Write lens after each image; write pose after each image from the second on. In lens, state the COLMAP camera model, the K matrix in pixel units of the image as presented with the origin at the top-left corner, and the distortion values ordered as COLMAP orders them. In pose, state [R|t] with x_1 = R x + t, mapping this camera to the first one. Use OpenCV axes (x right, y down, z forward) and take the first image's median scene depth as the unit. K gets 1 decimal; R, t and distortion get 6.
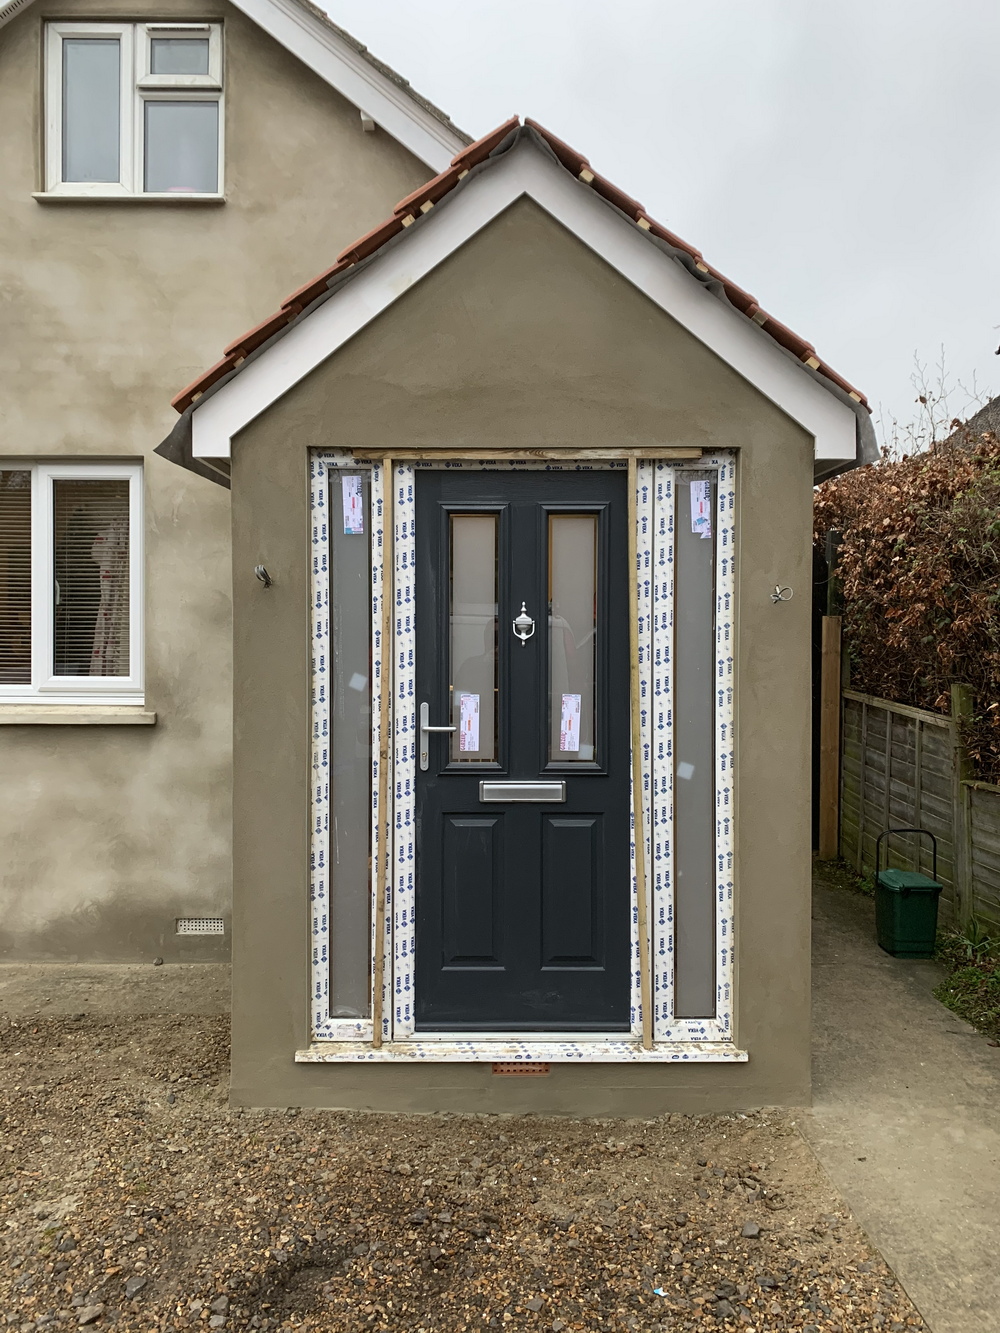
lens RADIAL K [[1027.2, 0, 508.6], [0, 1027.2, 648.2], [0, 0, 1]] dist [0.043216, -0.049892]
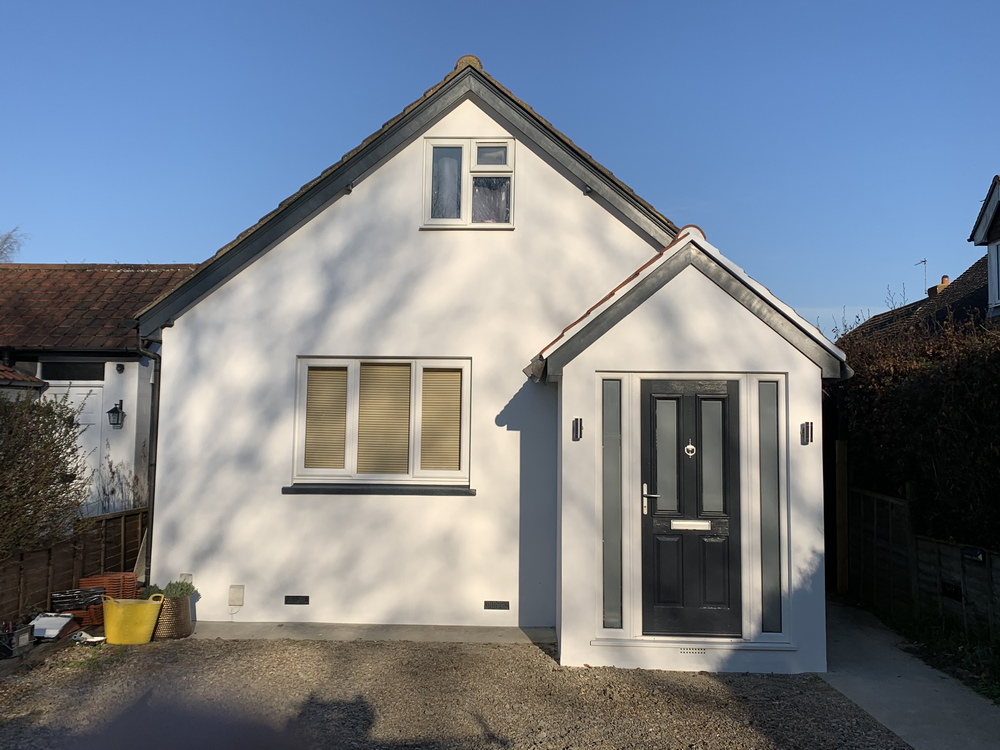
lens RADIAL K [[976.6, 0, 493.1], [0, 976.6, 355.6], [0, 0, 1]] dist [0.138205, -0.322322]
pose [[0.998648, 0.006286, -0.051604, -0.218729], [-0.011262, 0.995248, -0.096721, -0.009613], [0.050751, 0.097172, 0.993973, -0.836573]]
